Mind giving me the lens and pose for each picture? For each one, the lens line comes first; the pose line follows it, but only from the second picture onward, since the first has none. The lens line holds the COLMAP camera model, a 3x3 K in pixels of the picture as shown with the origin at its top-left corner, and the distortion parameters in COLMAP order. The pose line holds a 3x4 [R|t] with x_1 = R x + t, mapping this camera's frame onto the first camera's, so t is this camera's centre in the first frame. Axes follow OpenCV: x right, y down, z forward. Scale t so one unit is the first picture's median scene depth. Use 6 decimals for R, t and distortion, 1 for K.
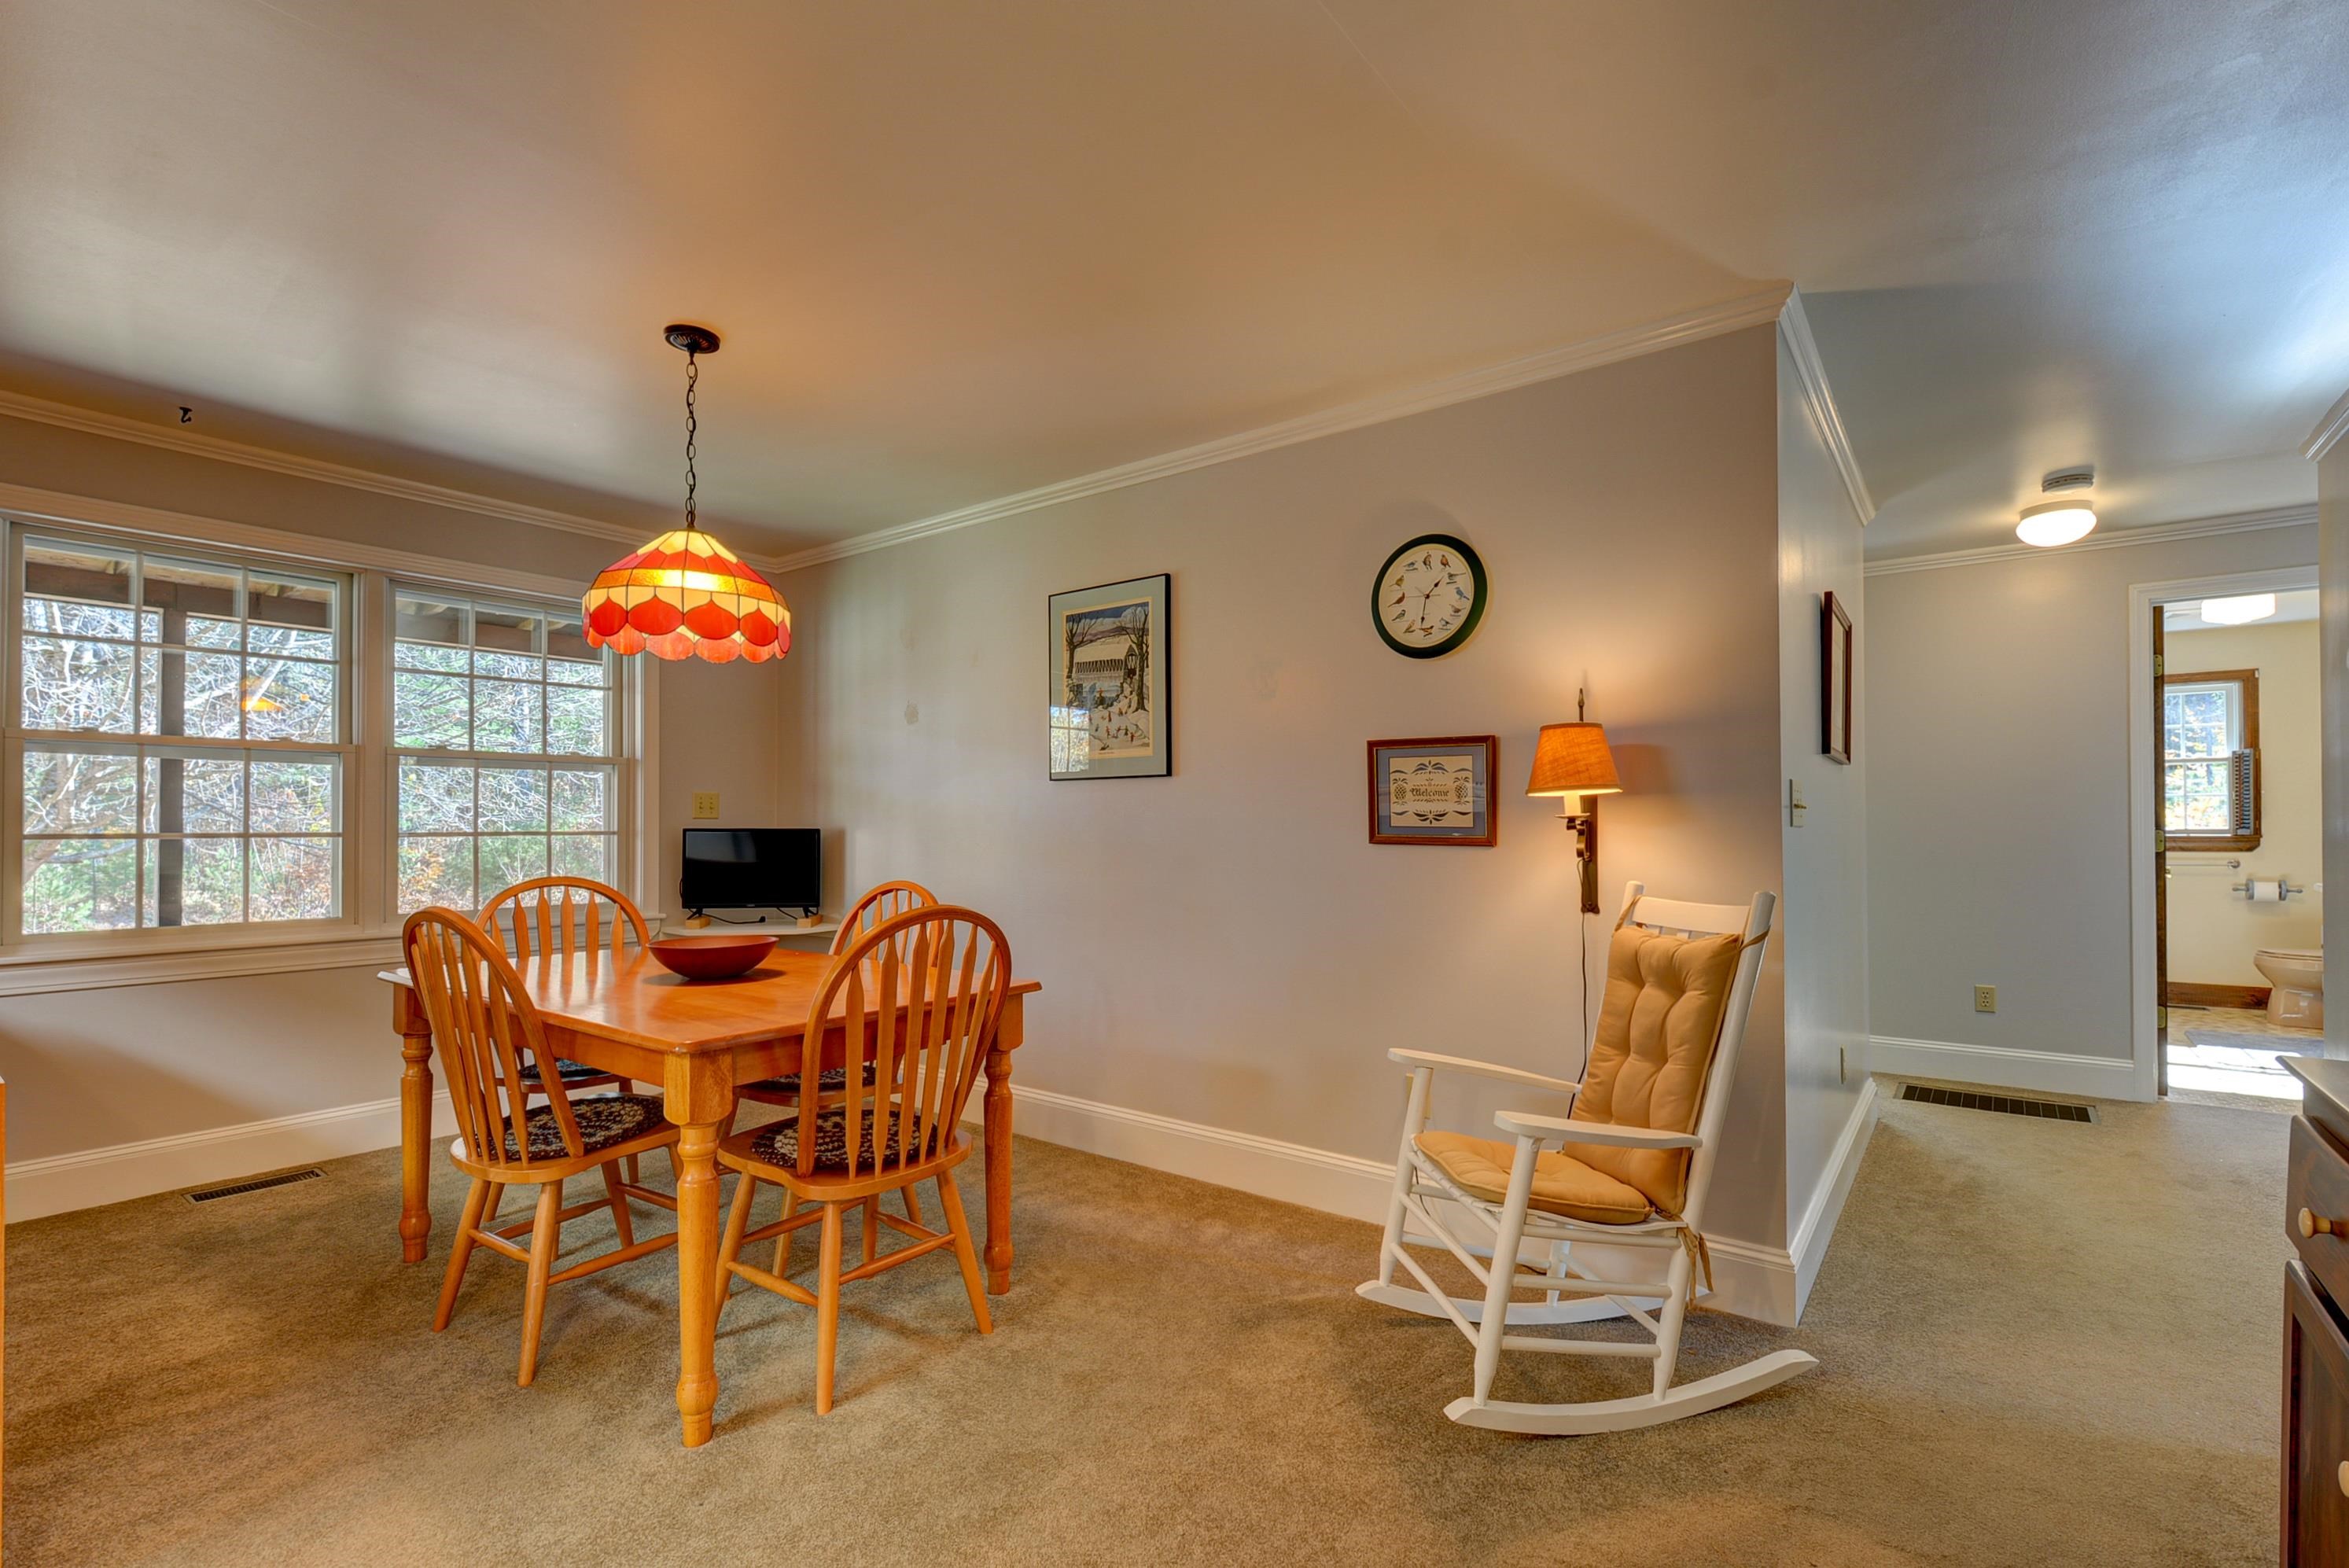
lens RADIAL K [[1059.8, 0, 1181.2], [0, 1059.8, 809.8], [0, 0, 1]] dist [-0.000752, 0.000090]
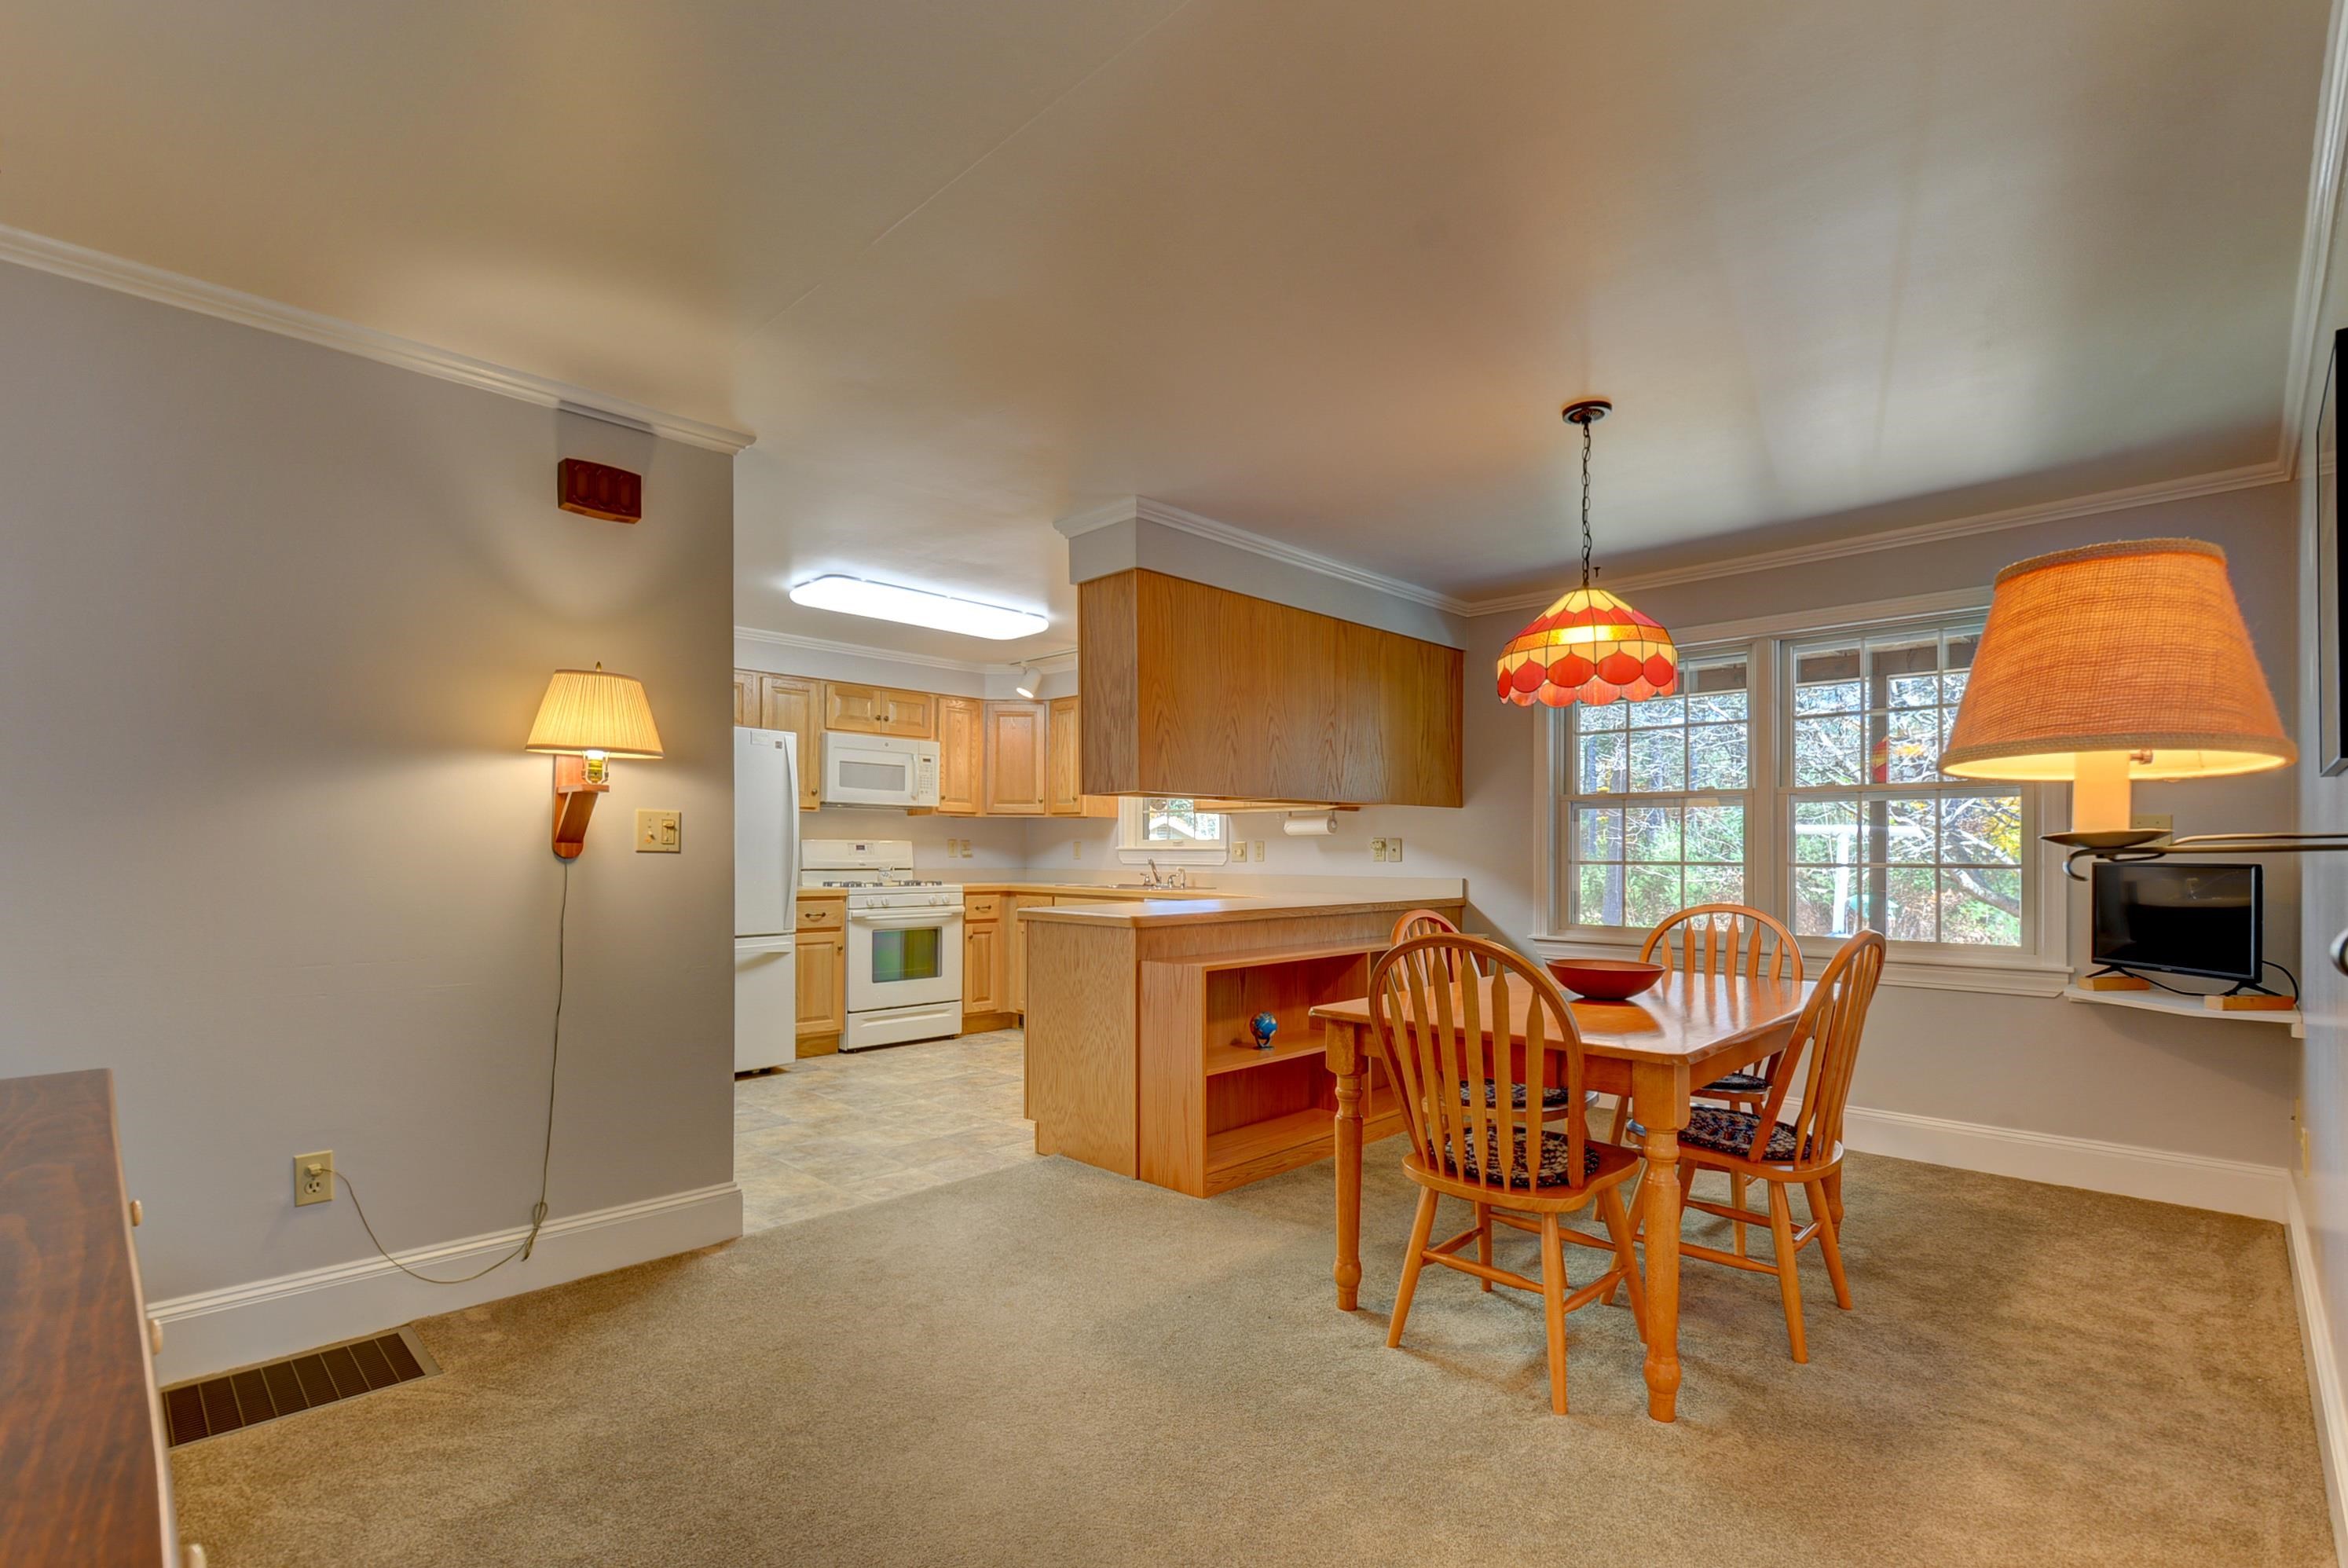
lens RADIAL K [[1072.1, 0, 1187.2], [0, 1072.1, 856.6], [0, 0, 1]] dist [-0.000882, 0.000000]
pose [[-0.119841, 0.002970, -0.992789, 0.577111], [0.009275, 0.999955, 0.001871, 0.007409], [0.992750, -0.008984, -0.119863, 0.596895]]
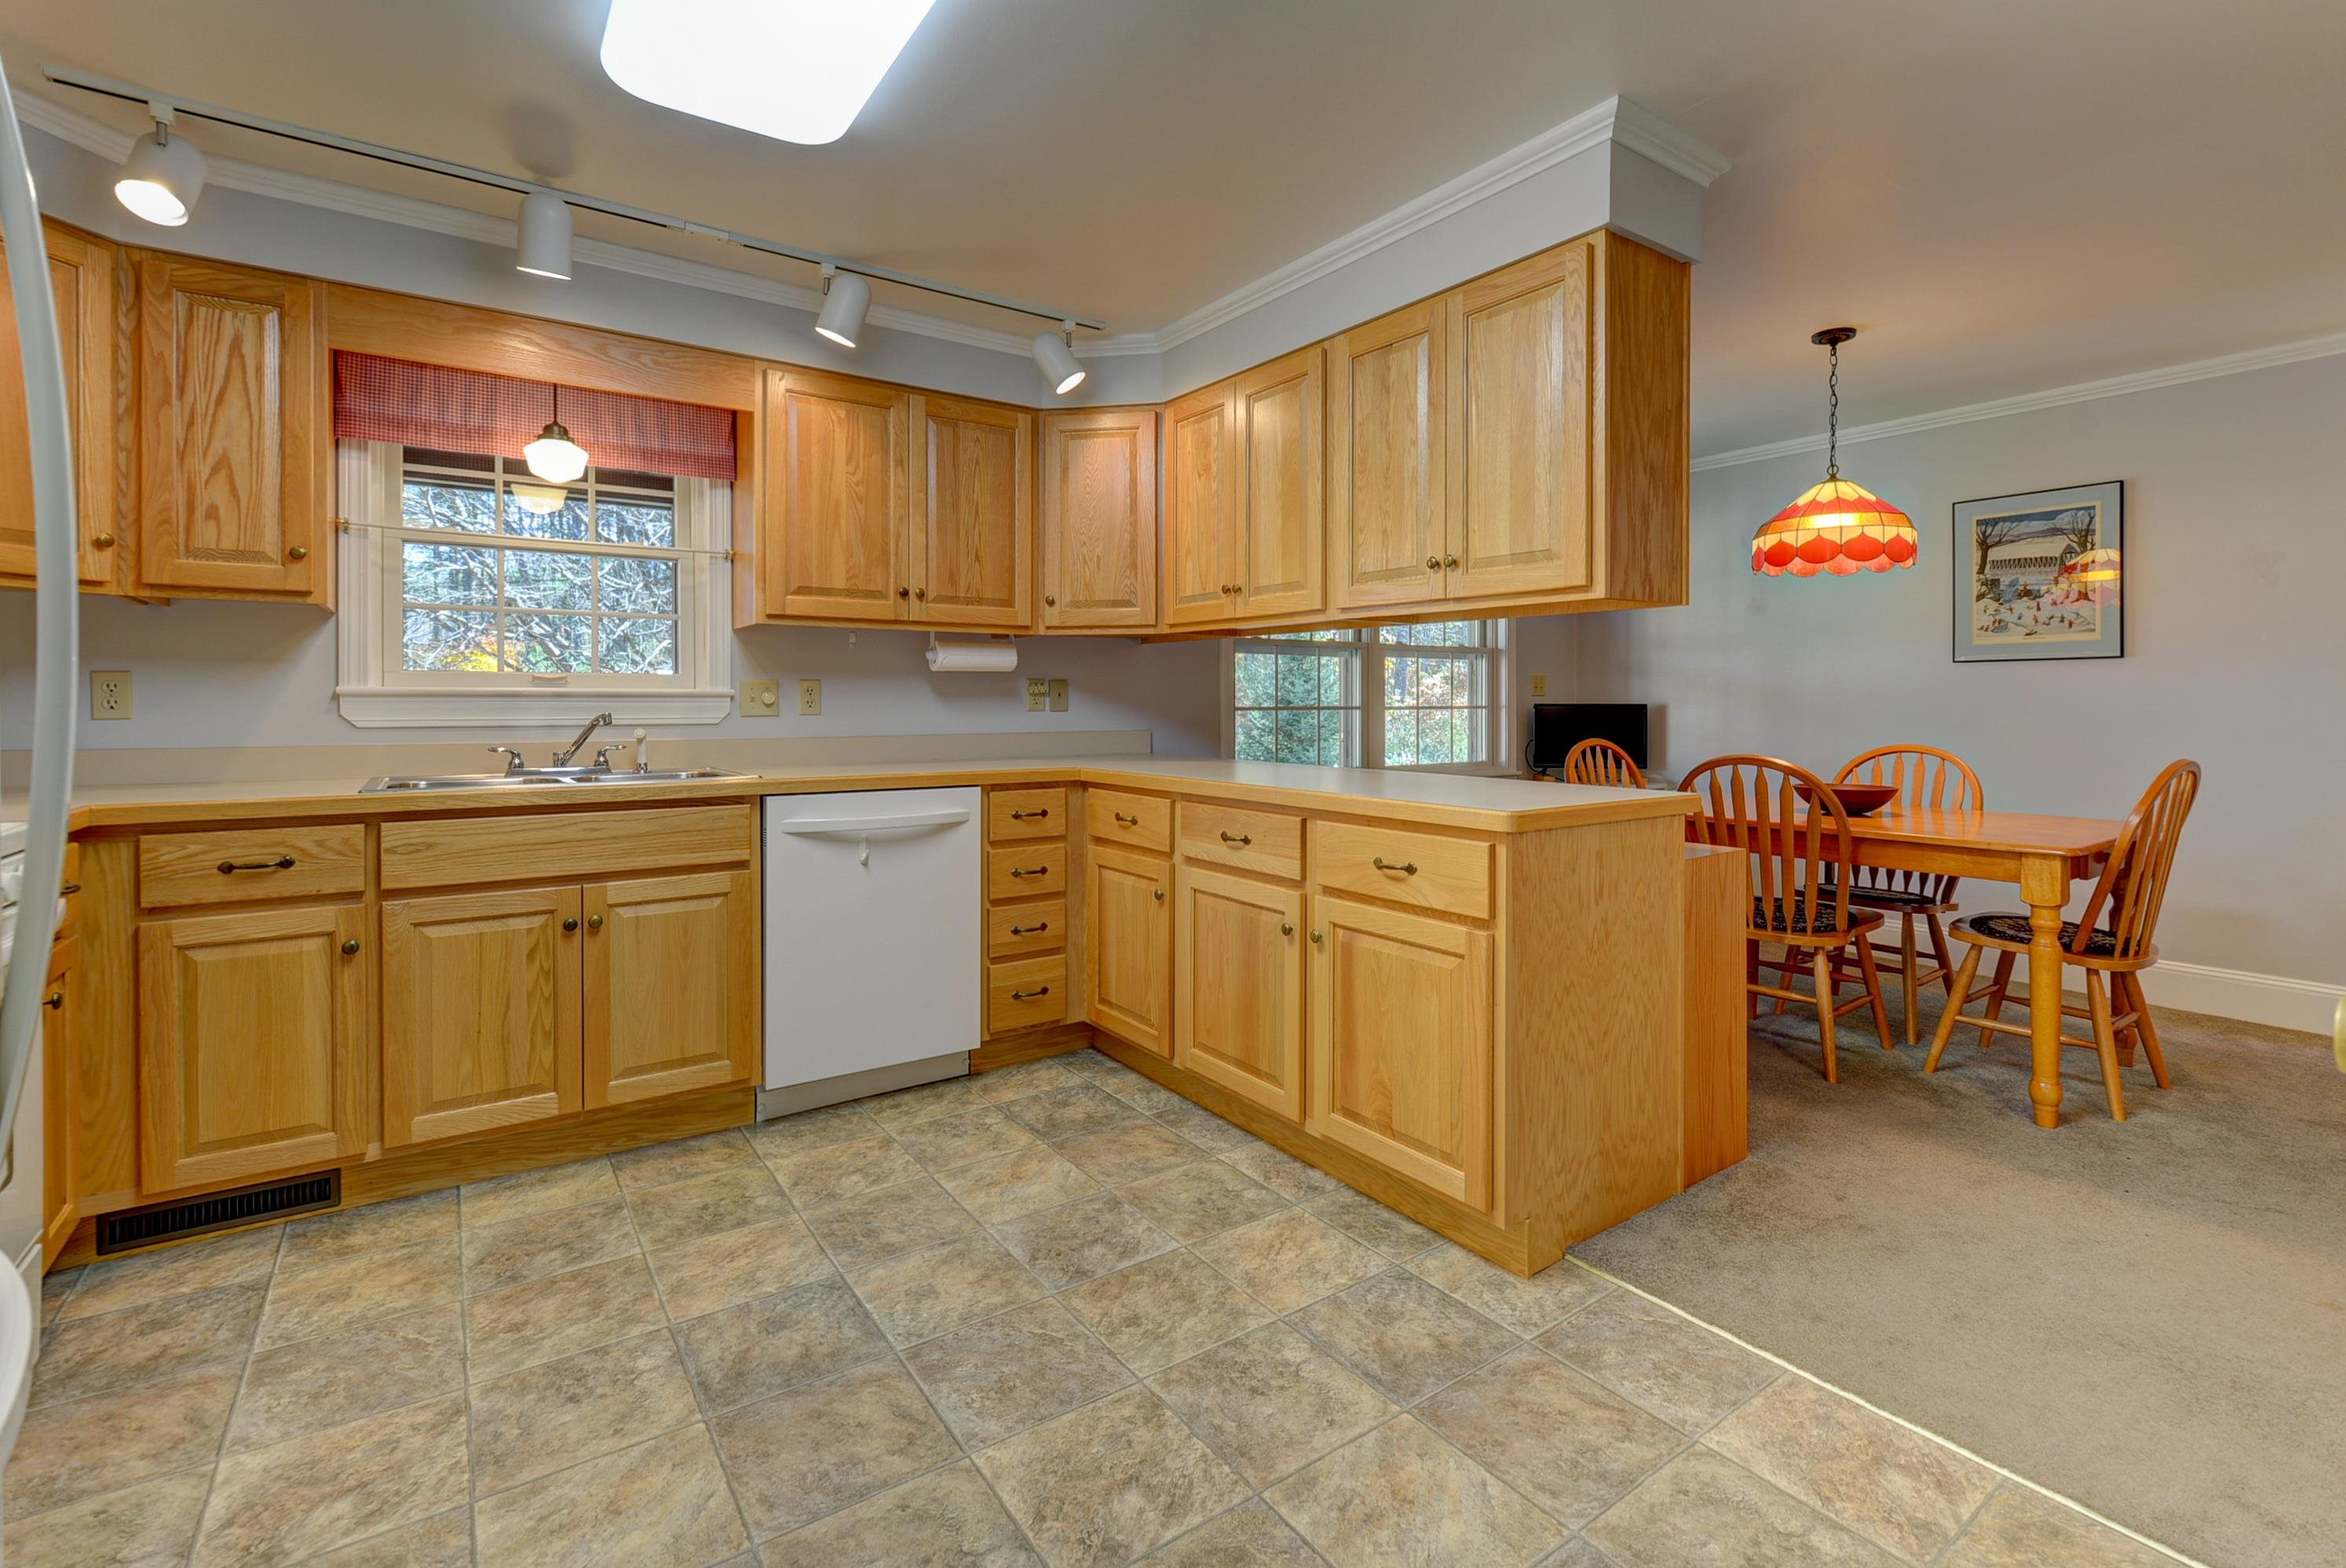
lens RADIAL K [[1031.1, 0, 1173.9], [0, 1031.1, 713.0], [0, 0, 1]] dist [-0.001884, -0.000307]
pose [[0.950294, 0.001680, -0.311349, -0.712546], [0.005828, 0.999714, 0.023183, -0.003147], [0.311299, -0.023845, 0.950013, -0.427469]]
